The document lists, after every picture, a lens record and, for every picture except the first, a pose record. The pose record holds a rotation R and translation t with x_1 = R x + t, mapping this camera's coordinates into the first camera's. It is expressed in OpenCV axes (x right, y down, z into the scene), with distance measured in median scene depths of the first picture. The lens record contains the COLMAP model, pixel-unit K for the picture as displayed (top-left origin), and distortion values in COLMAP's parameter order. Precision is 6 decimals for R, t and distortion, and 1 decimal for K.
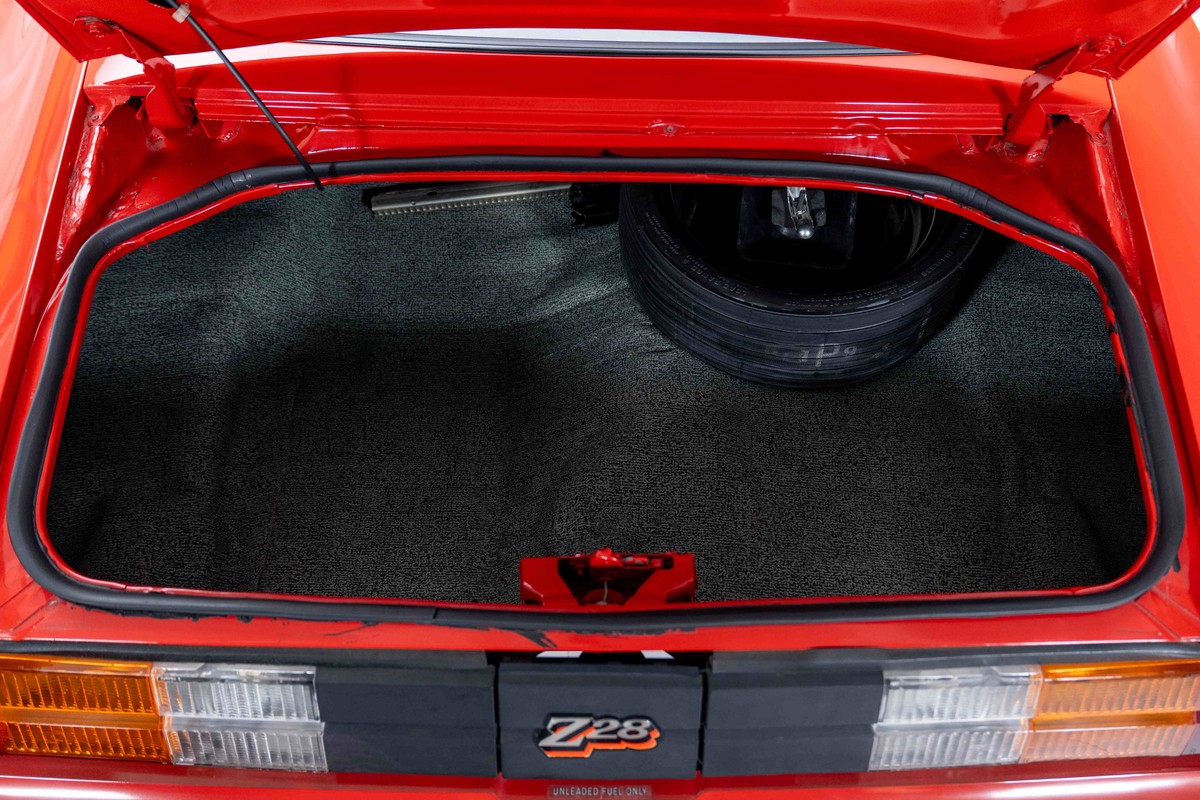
lens RADIAL K [[1060.1, 0, 610.5], [0, 1060.1, 406.5], [0, 0, 1]] dist [-0.014545, -0.008474]
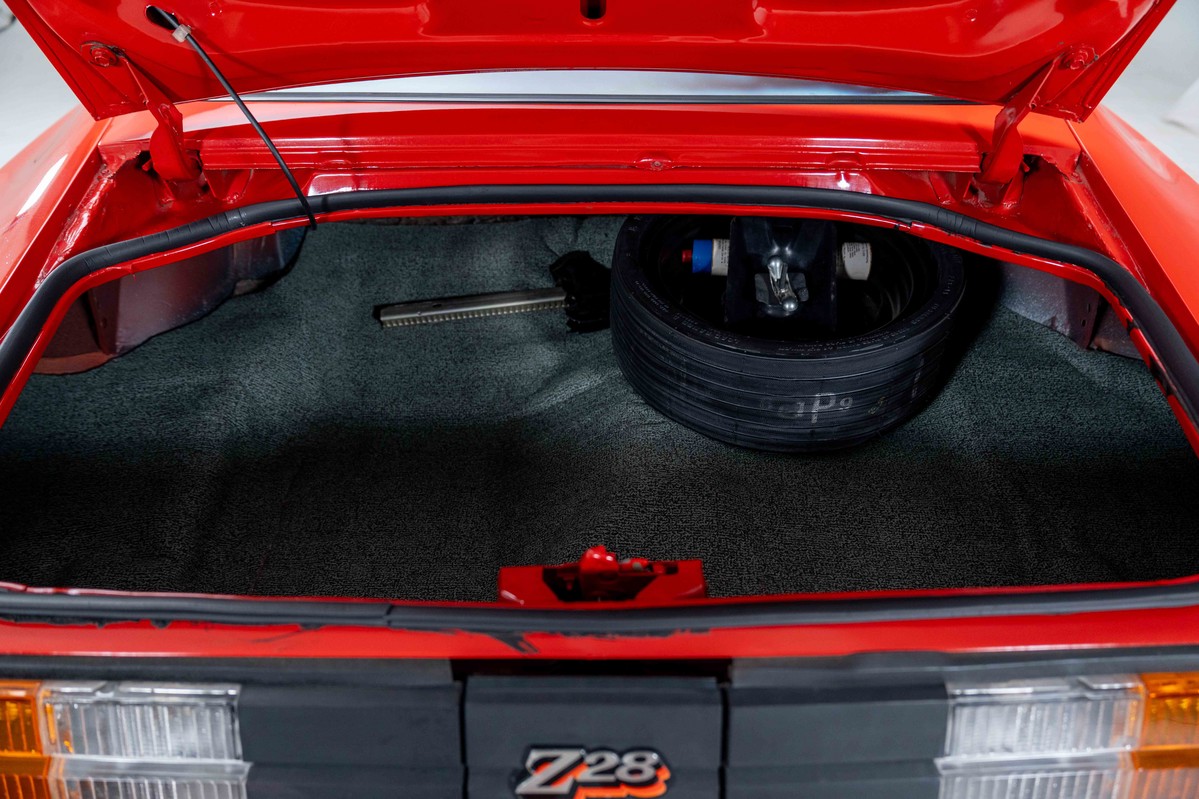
lens RADIAL K [[853.7, 0, 598.2], [0, 853.7, 398.2], [0, 0, 1]] dist [-0.027048, 0.013970]
pose [[0.999822, -0.016242, -0.009555, 0.002894], [0.013059, 0.962750, -0.270077, 0.151406], [0.013585, 0.269904, 0.962791, 0.226914]]
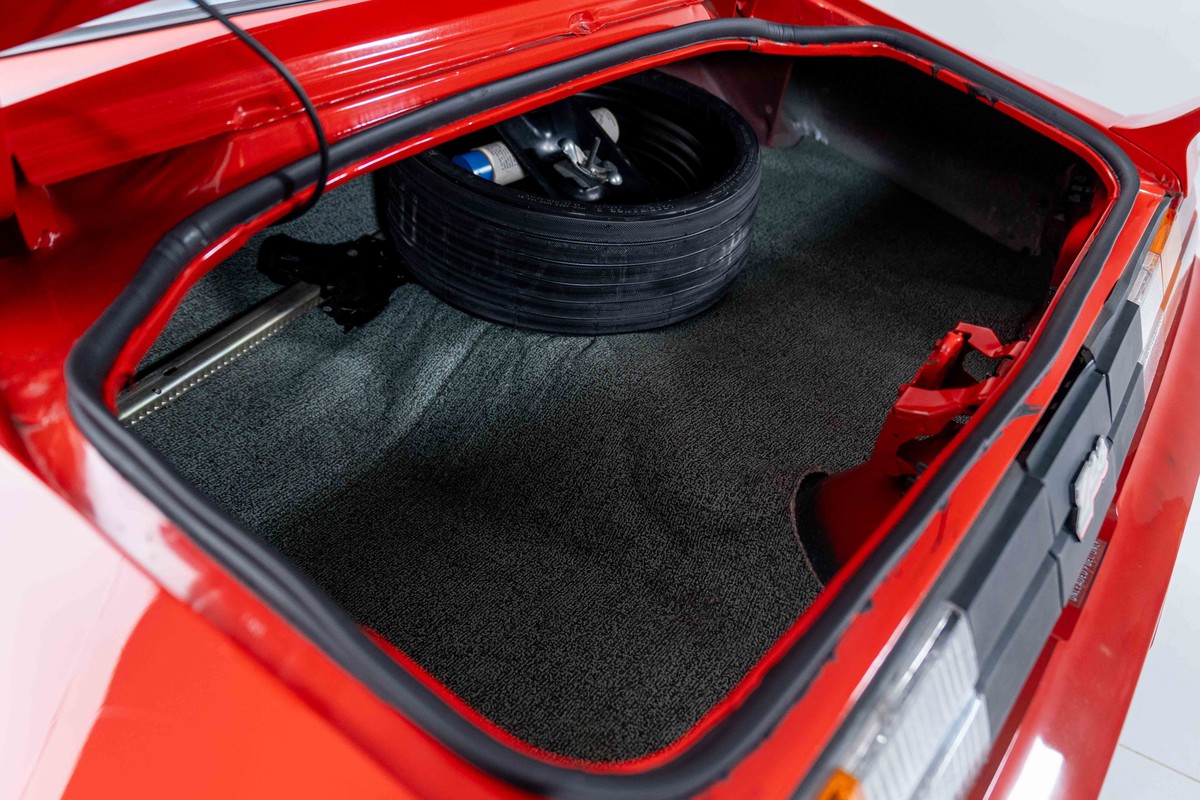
lens RADIAL K [[979.0, 0, 700.2], [0, 979.0, 437.7], [0, 0, 1]] dist [-0.031930, 0.026689]
pose [[0.533565, -0.481507, 0.695312, -0.538602], [0.622473, 0.780135, 0.062577, 0.015057], [-0.572569, 0.399424, 0.715978, 0.417834]]
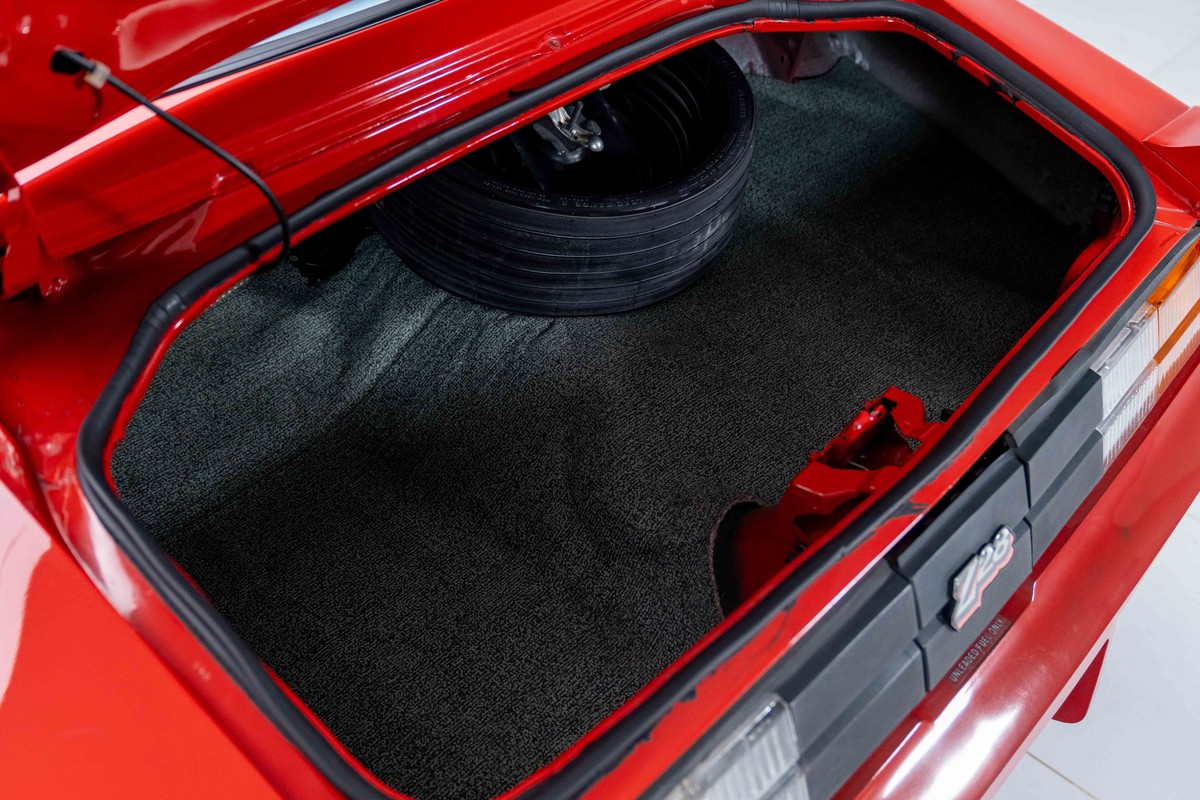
lens RADIAL K [[1258.3, 0, 588.0], [0, 1258.3, 405.5], [0, 0, 1]] dist [0.004740, 0.000000]
pose [[0.672274, -0.483335, 0.560746, -0.568219], [0.545621, 0.835432, 0.065961, -0.052668], [-0.500346, 0.261611, 0.825356, 0.161843]]
